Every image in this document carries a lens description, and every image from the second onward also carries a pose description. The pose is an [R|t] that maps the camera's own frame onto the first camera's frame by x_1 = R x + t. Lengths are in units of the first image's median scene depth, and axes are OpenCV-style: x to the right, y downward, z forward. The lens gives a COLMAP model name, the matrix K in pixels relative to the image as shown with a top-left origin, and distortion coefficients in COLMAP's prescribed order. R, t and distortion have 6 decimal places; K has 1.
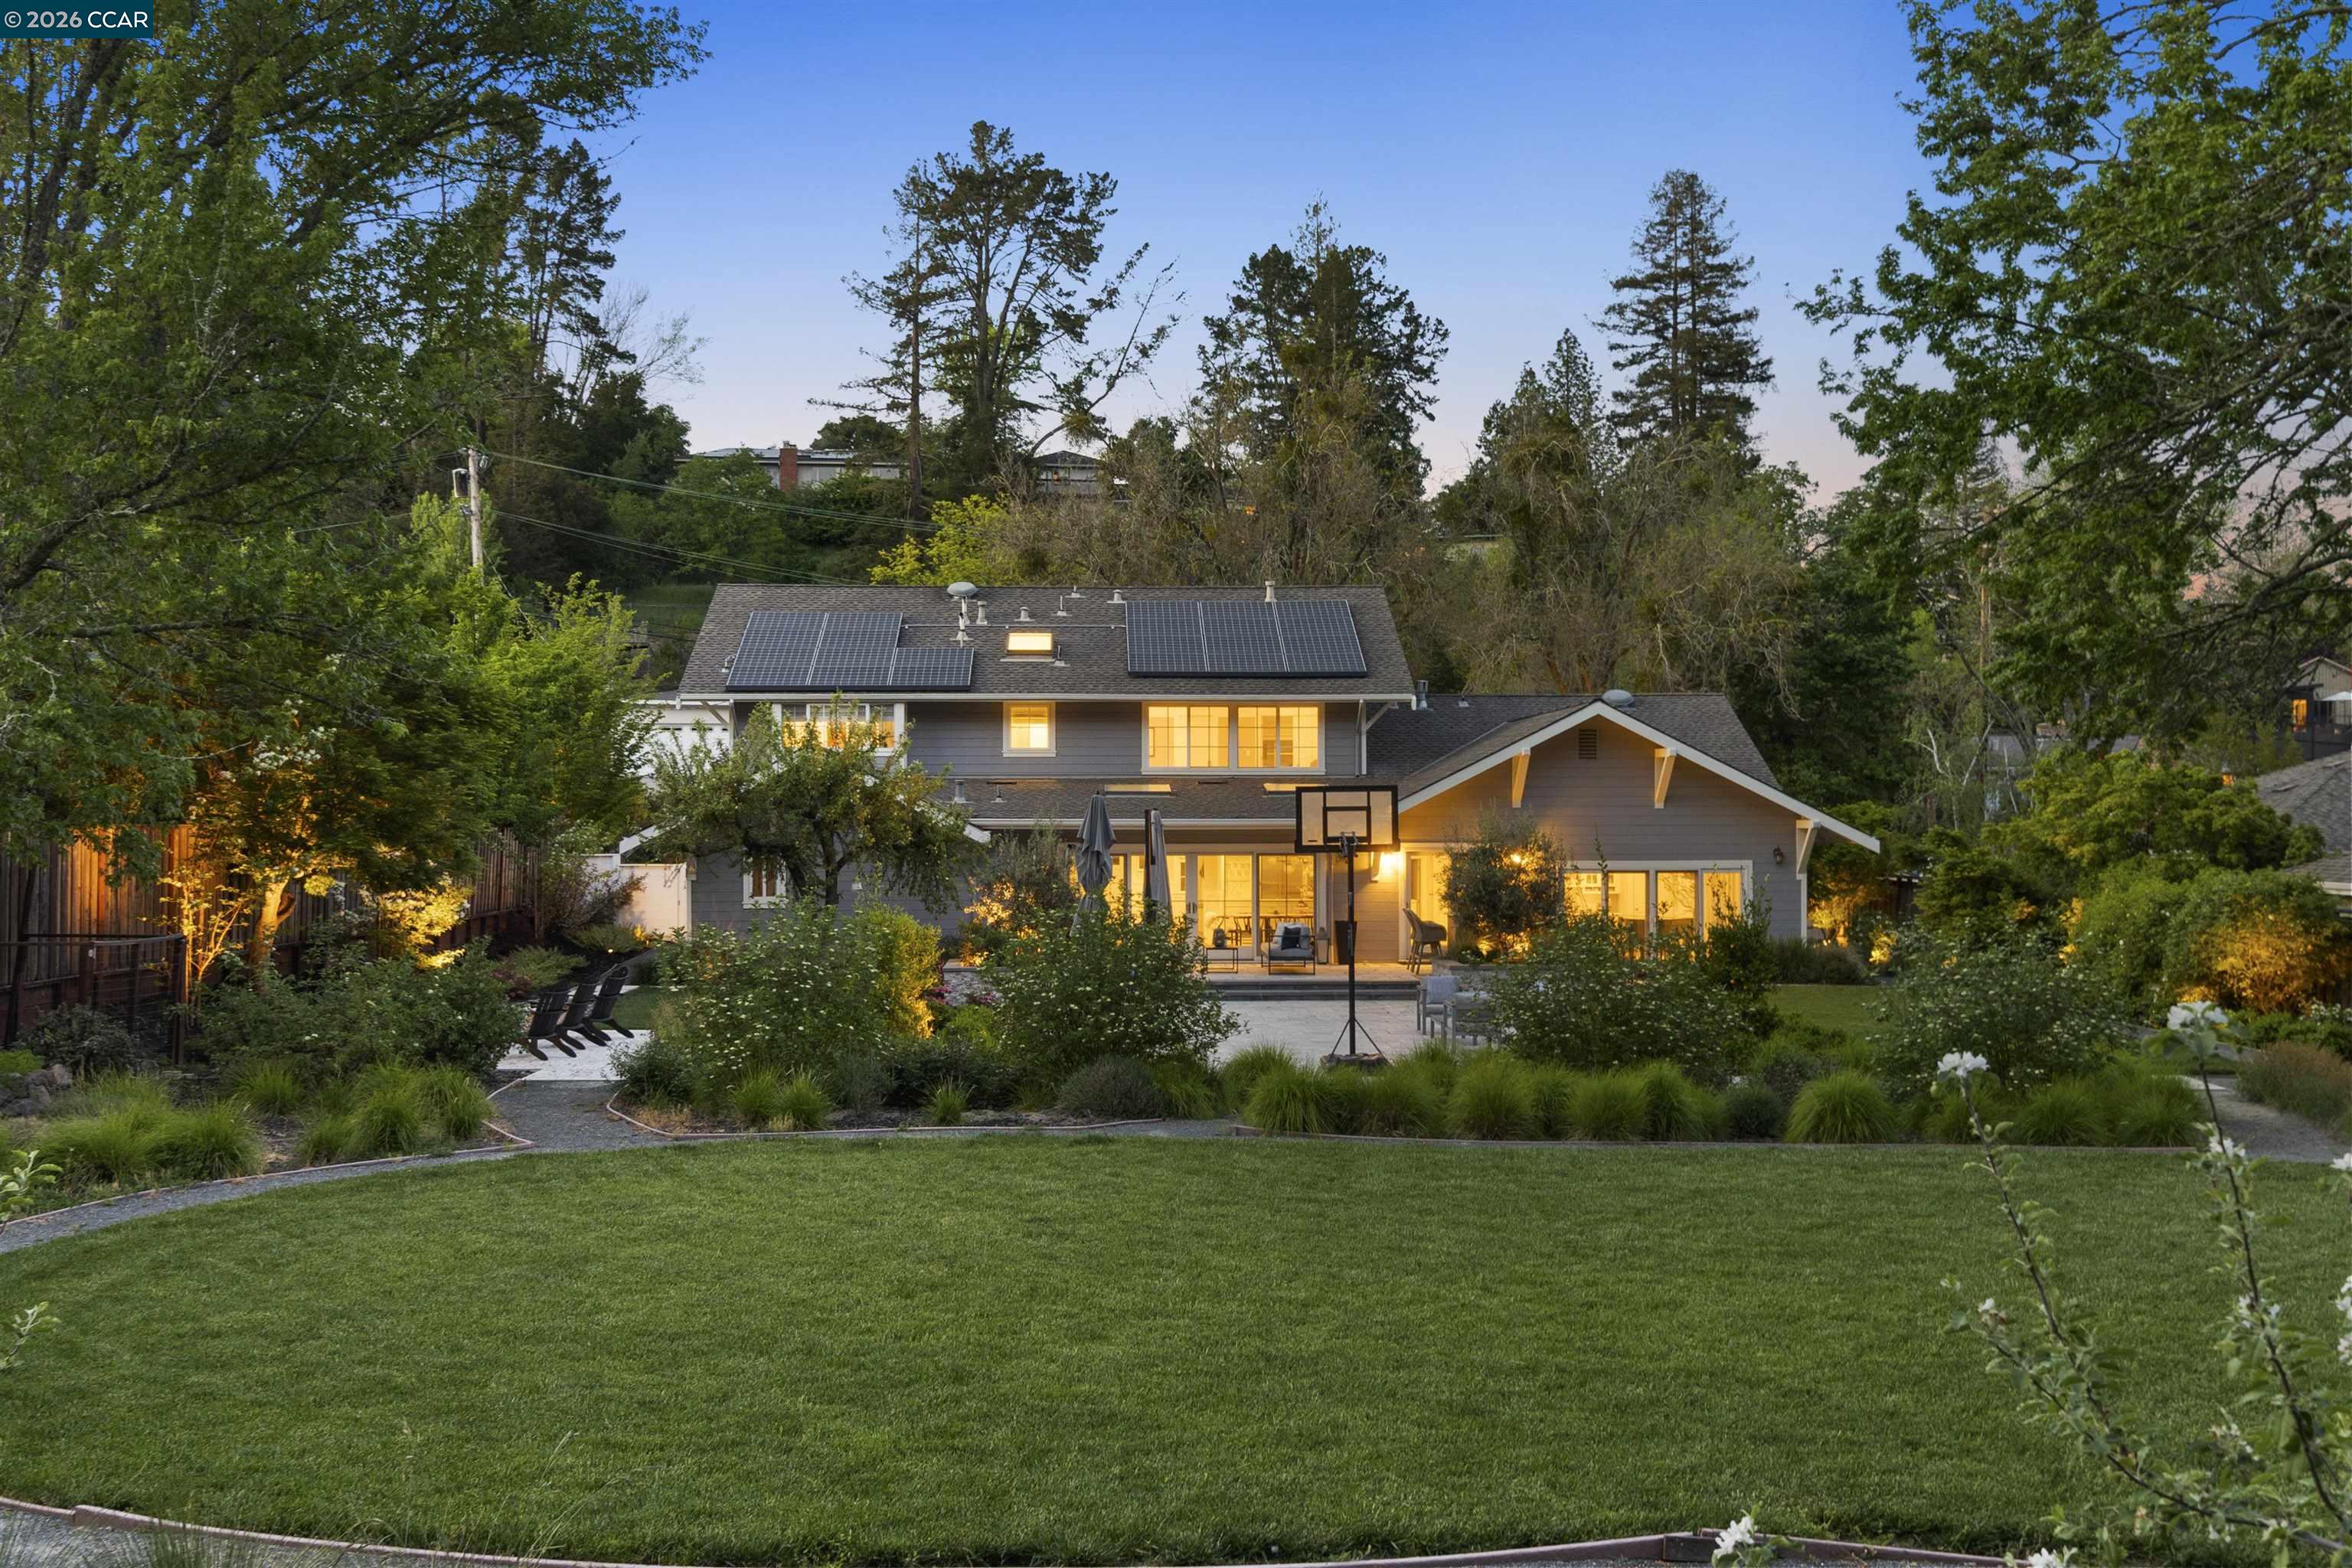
lens RADIAL K [[2369.2, 0, 1181.7], [0, 2369.2, 784.8], [0, 0, 1]] dist [-0.029880, 0.000000]
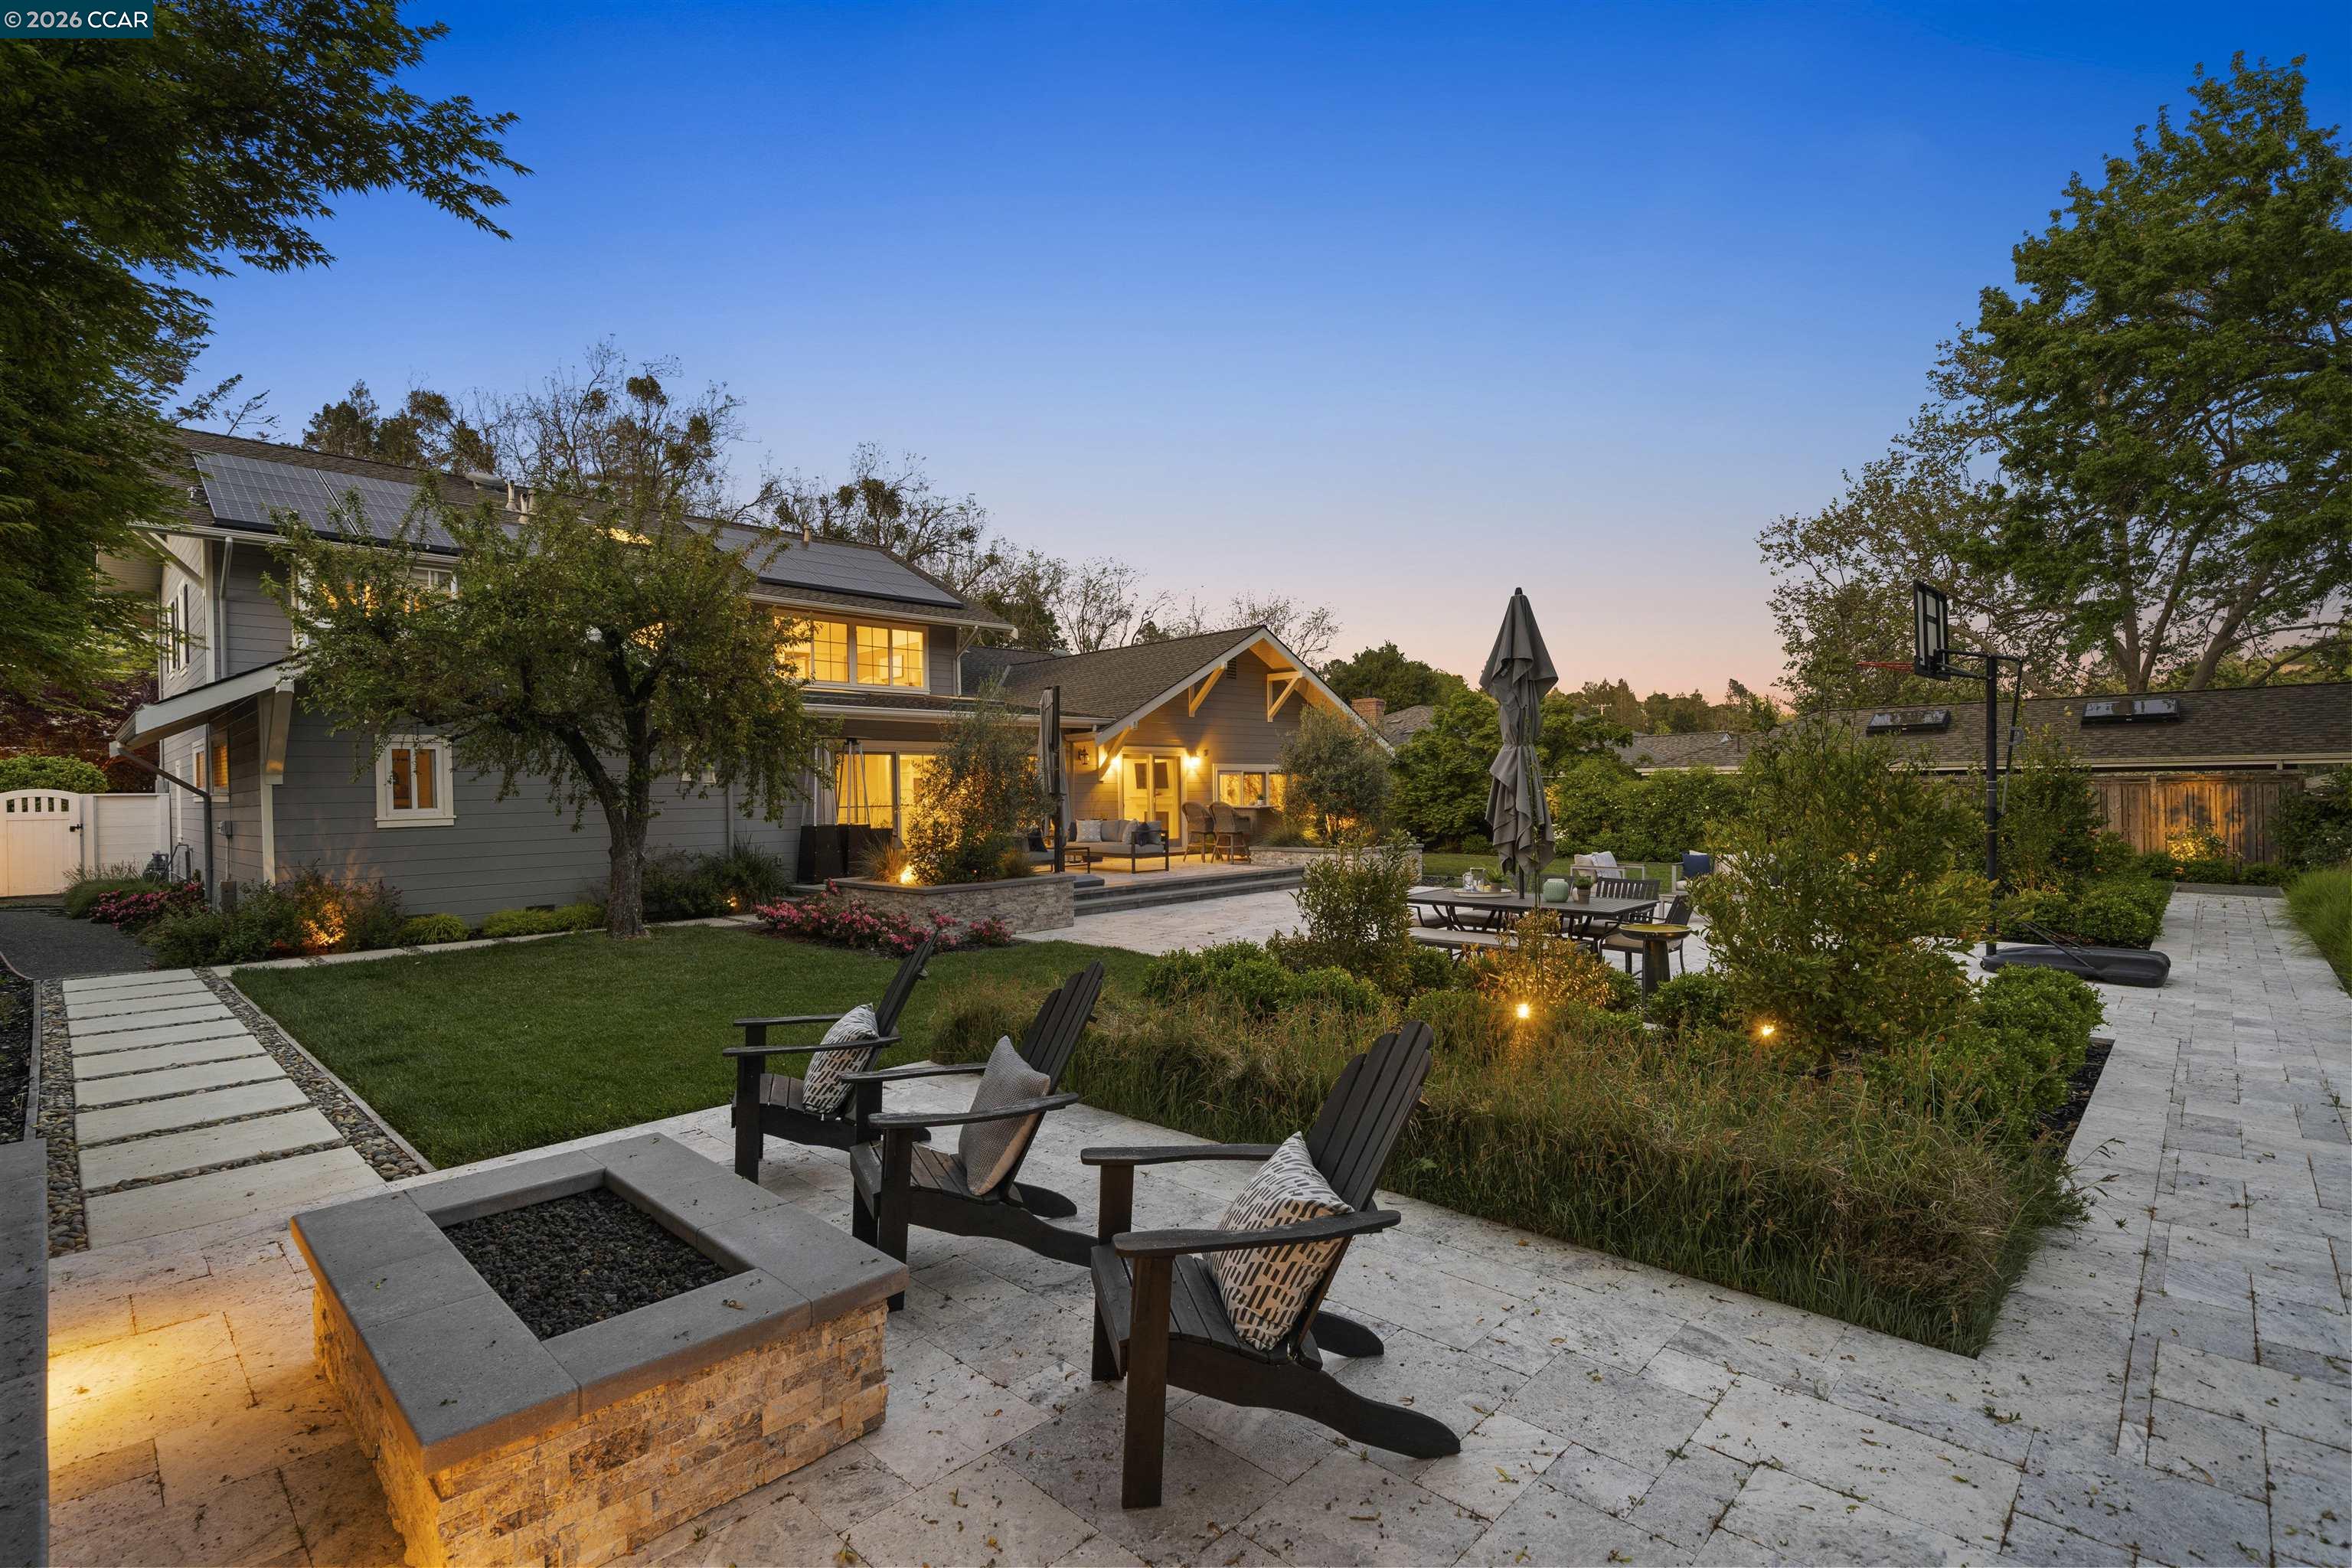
lens RADIAL K [[1080.9, 0, 1168.7], [0, 1080.9, 781.0], [0, 0, 1]] dist [-0.003298, -0.000495]
pose [[0.721111, -0.004651, 0.692803, -0.207170], [0.004517, 0.999988, 0.002012, 0.035451], [-0.692804, 0.001678, 0.721124, 0.564120]]
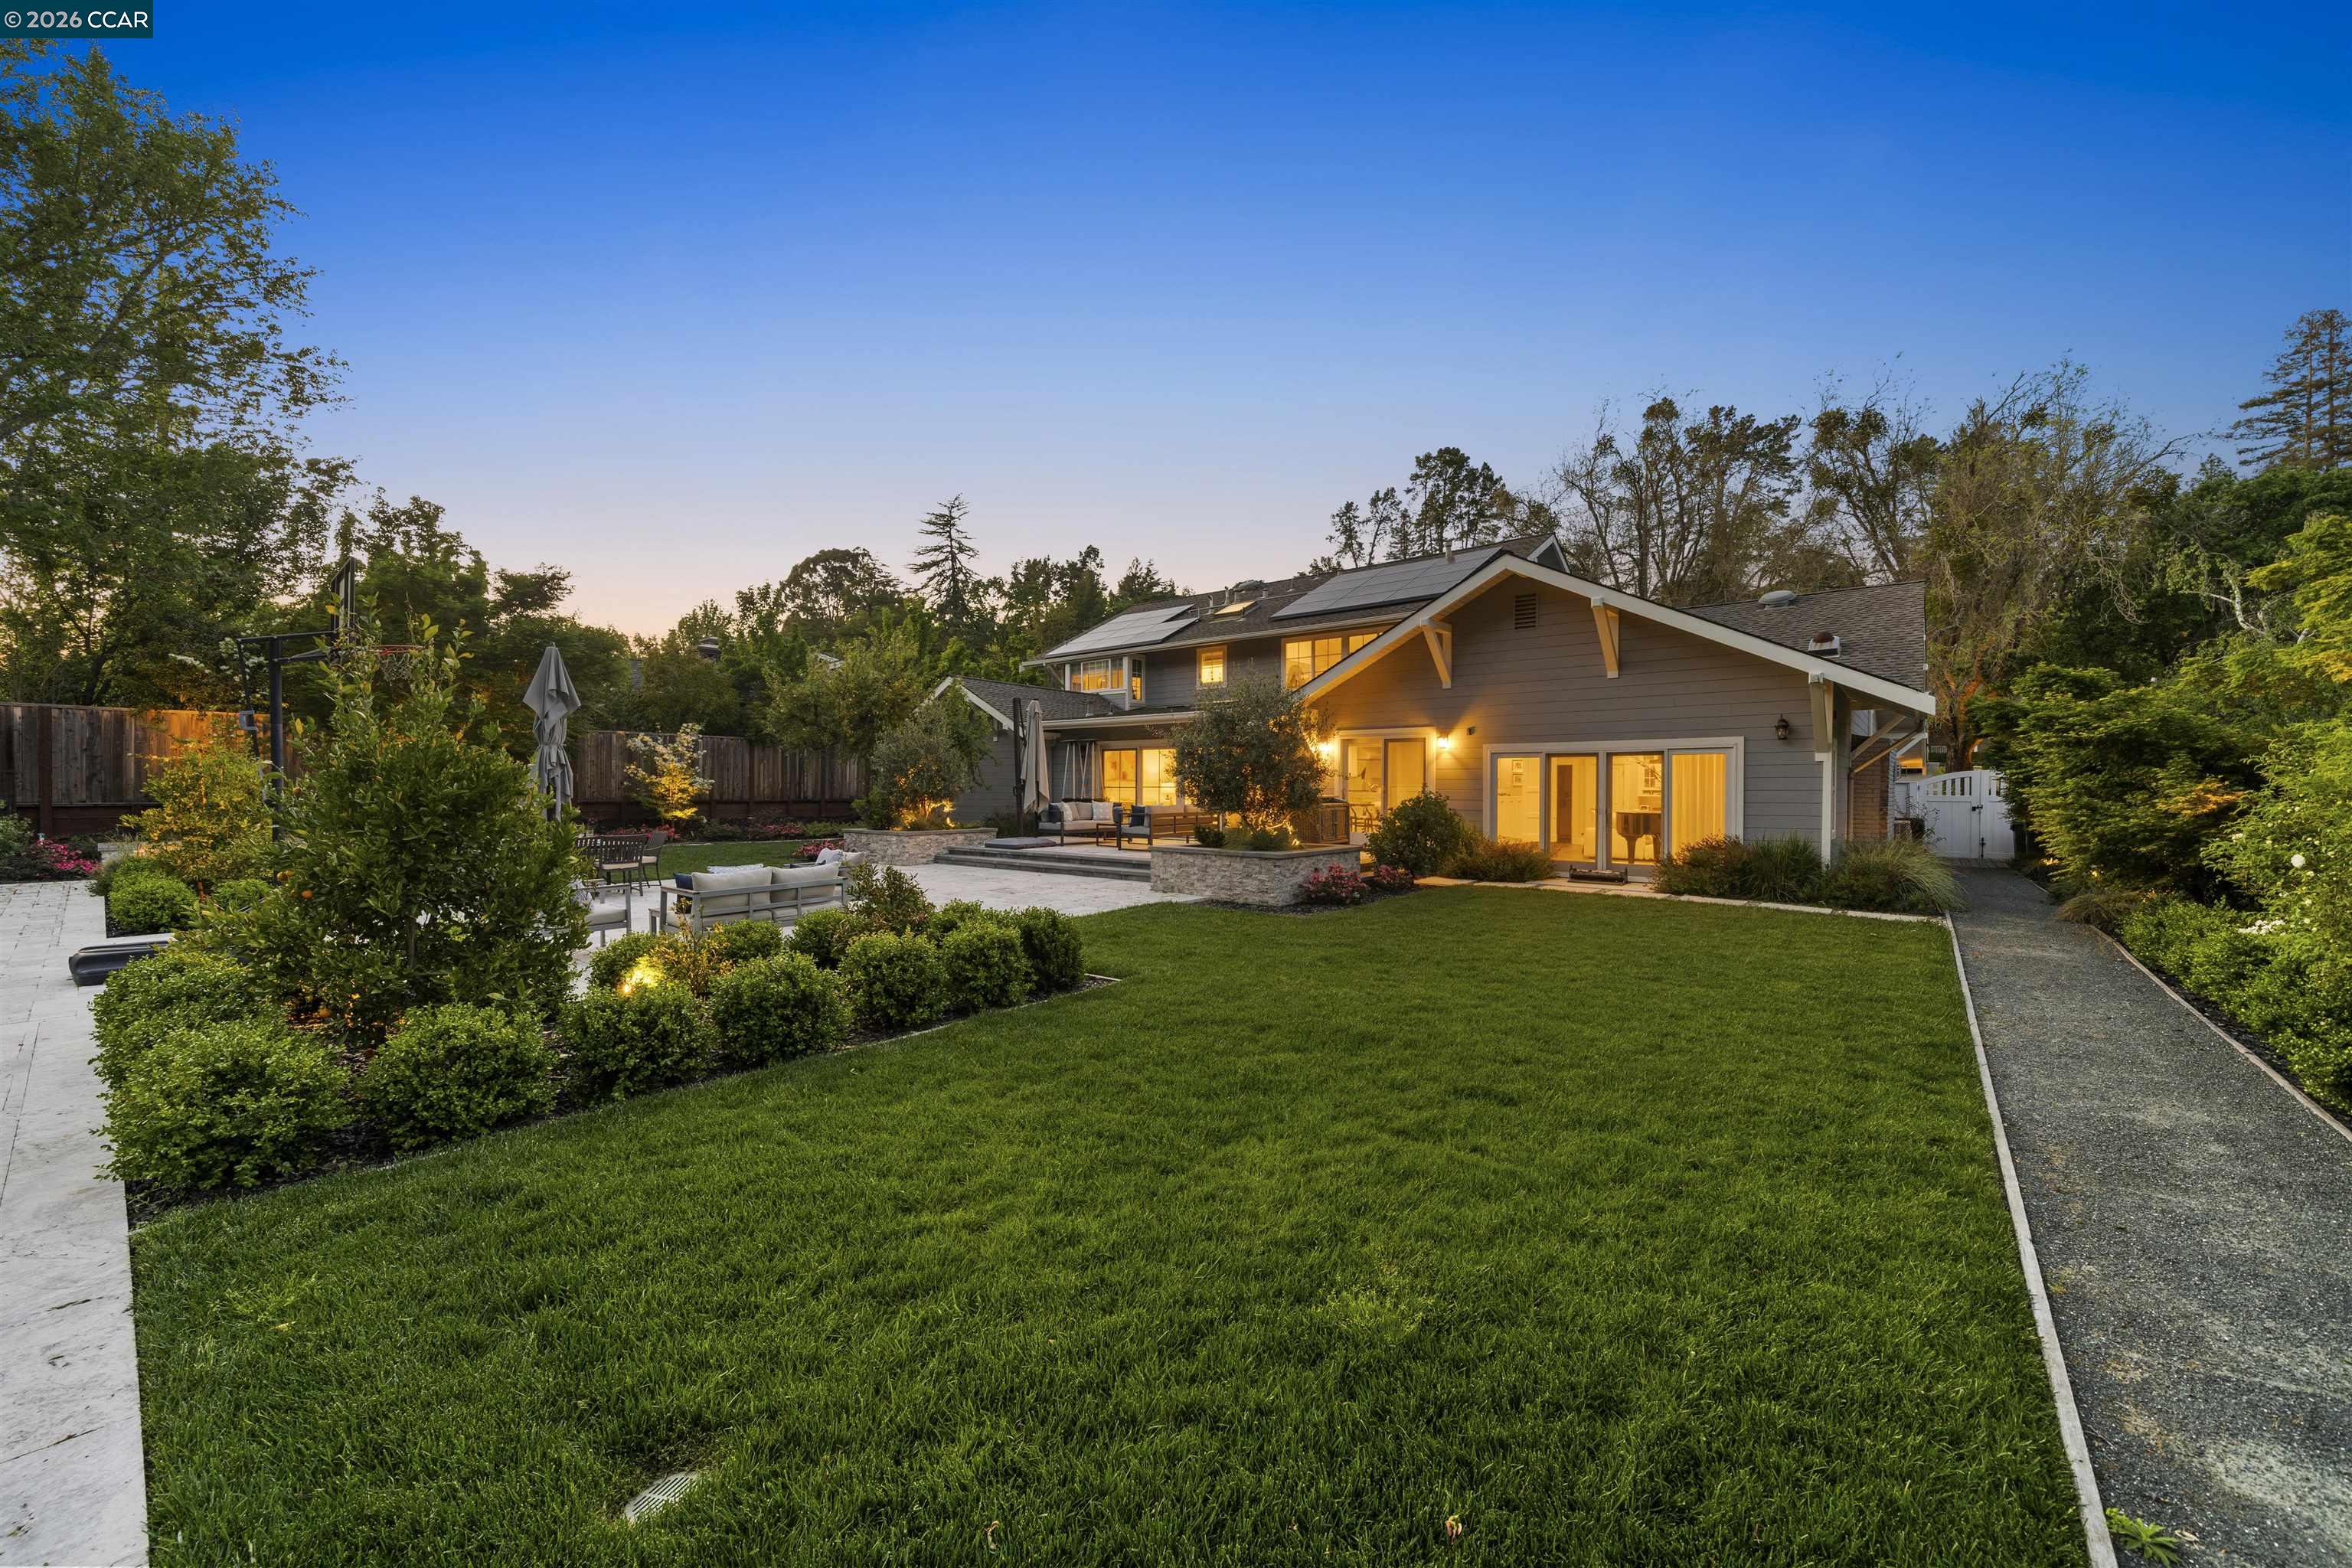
lens RADIAL K [[907.5, 0, 1162.1], [0, 907.5, 793.8], [0, 0, 1]] dist [-0.003552, -0.000109]
pose [[0.739388, 0.008265, -0.673229, 0.269077], [0.005049, 0.999828, 0.017820, 0.039674], [0.673261, -0.016576, 0.739219, 0.589807]]
